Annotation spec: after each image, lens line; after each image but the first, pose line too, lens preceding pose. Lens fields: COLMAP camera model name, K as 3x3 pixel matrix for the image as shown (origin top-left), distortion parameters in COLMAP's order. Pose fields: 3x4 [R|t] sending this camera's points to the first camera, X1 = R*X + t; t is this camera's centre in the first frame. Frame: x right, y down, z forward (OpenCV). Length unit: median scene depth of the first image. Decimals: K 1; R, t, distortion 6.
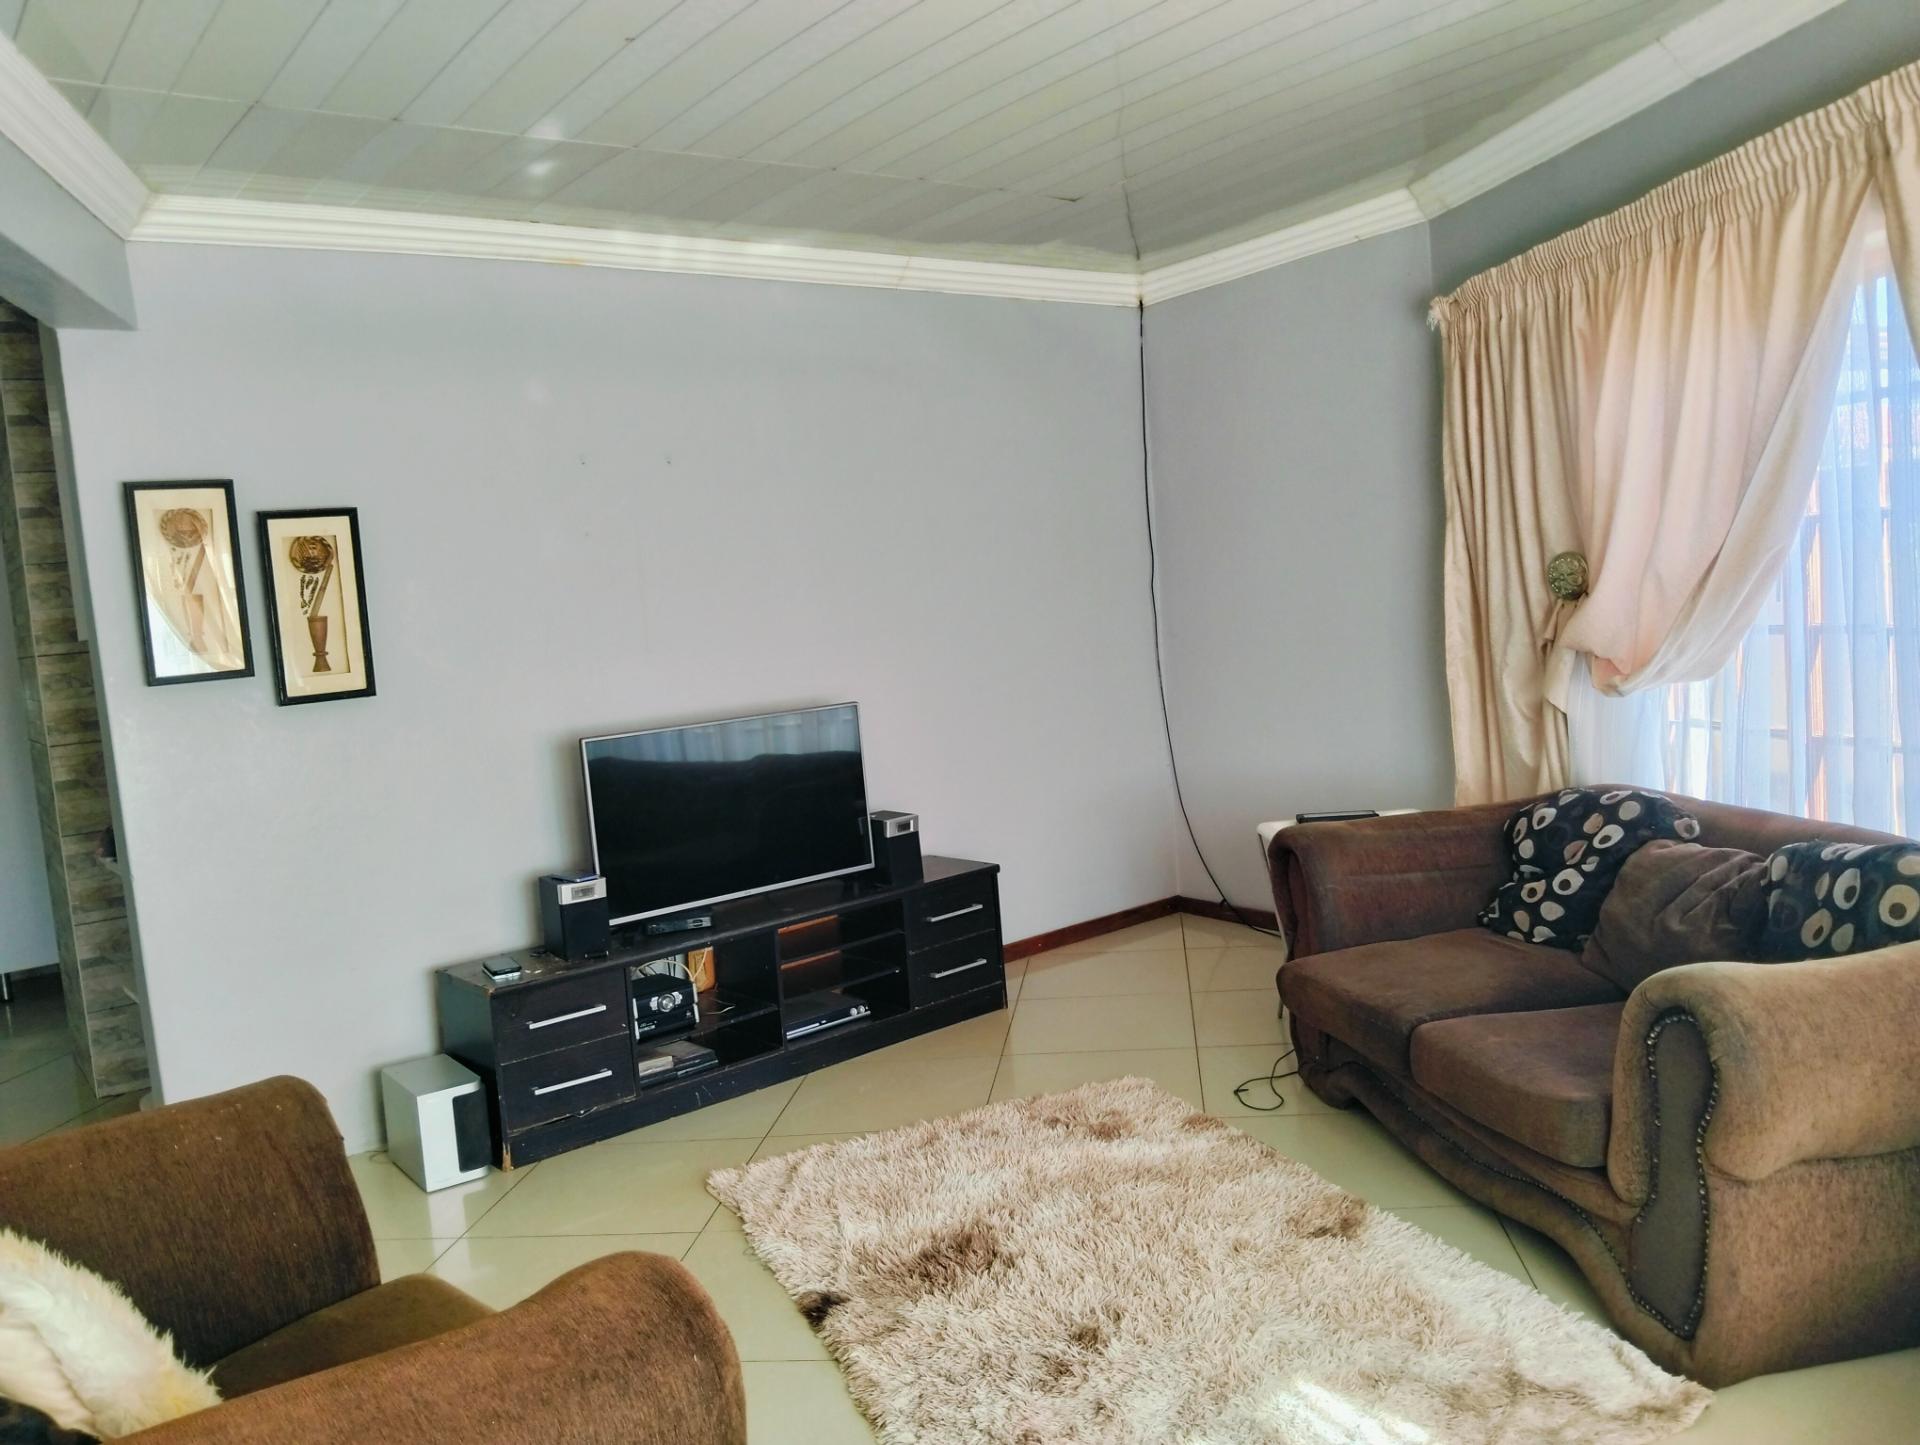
lens RADIAL K [[1516.3, 0, 960.0], [0, 1516.3, 722.5], [0, 0, 1]] dist [-0.031441, -0.003006]
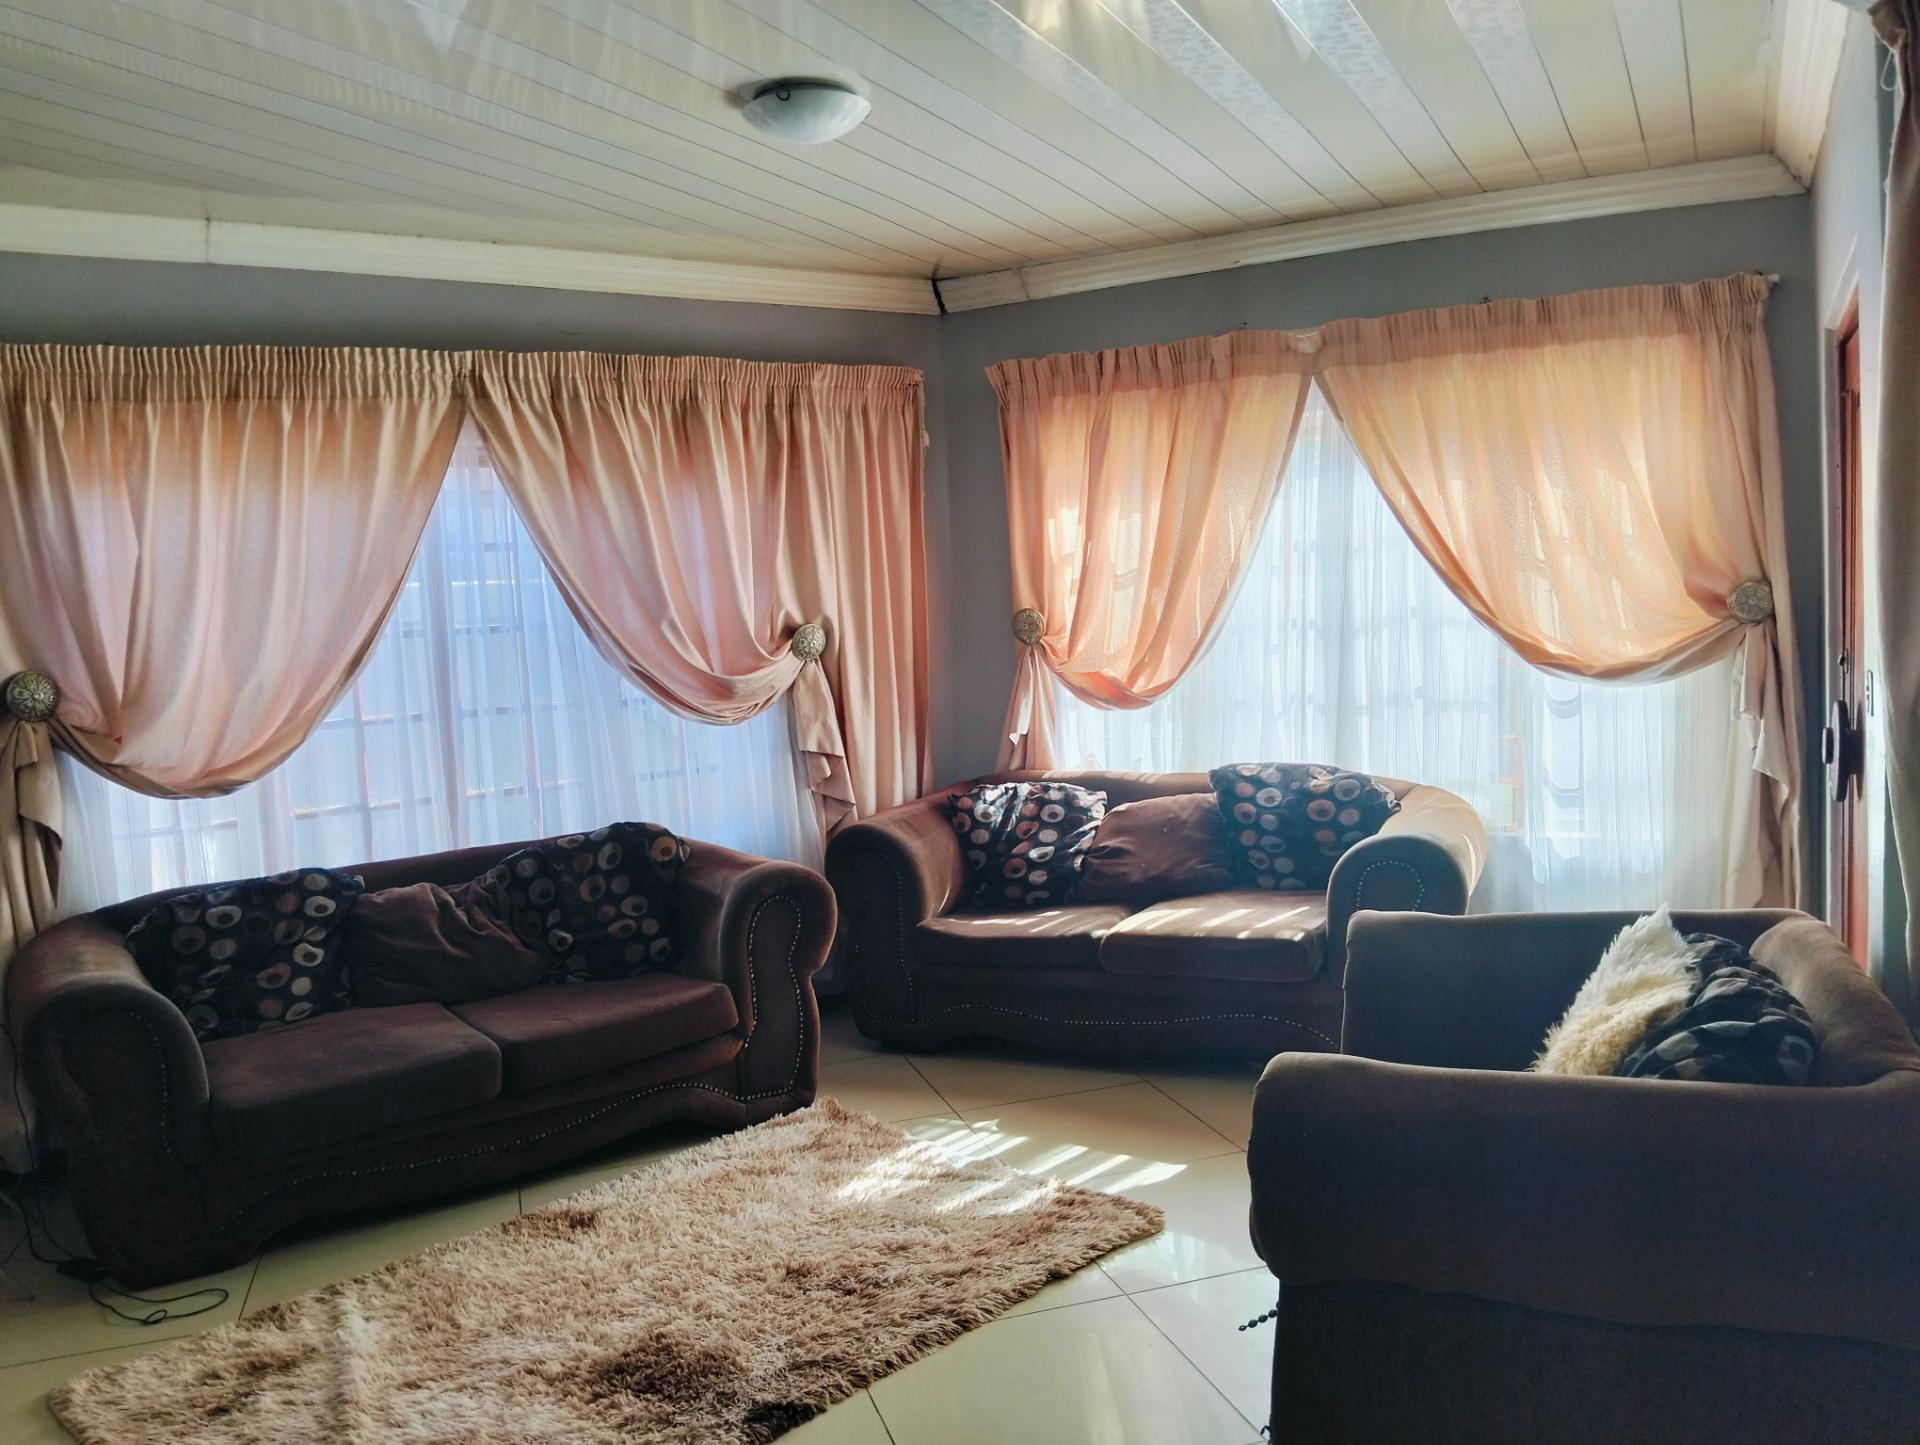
lens RADIAL K [[1516.3, 0, 960.0], [0, 1516.3, 722.5], [0, 0, 1]] dist [-0.031441, -0.003006]
pose [[-0.405857, 0.026297, 0.913558, -0.896021], [0.176081, 0.983109, 0.049926, -0.034897], [-0.896814, 0.181123, -0.403632, 1.118078]]
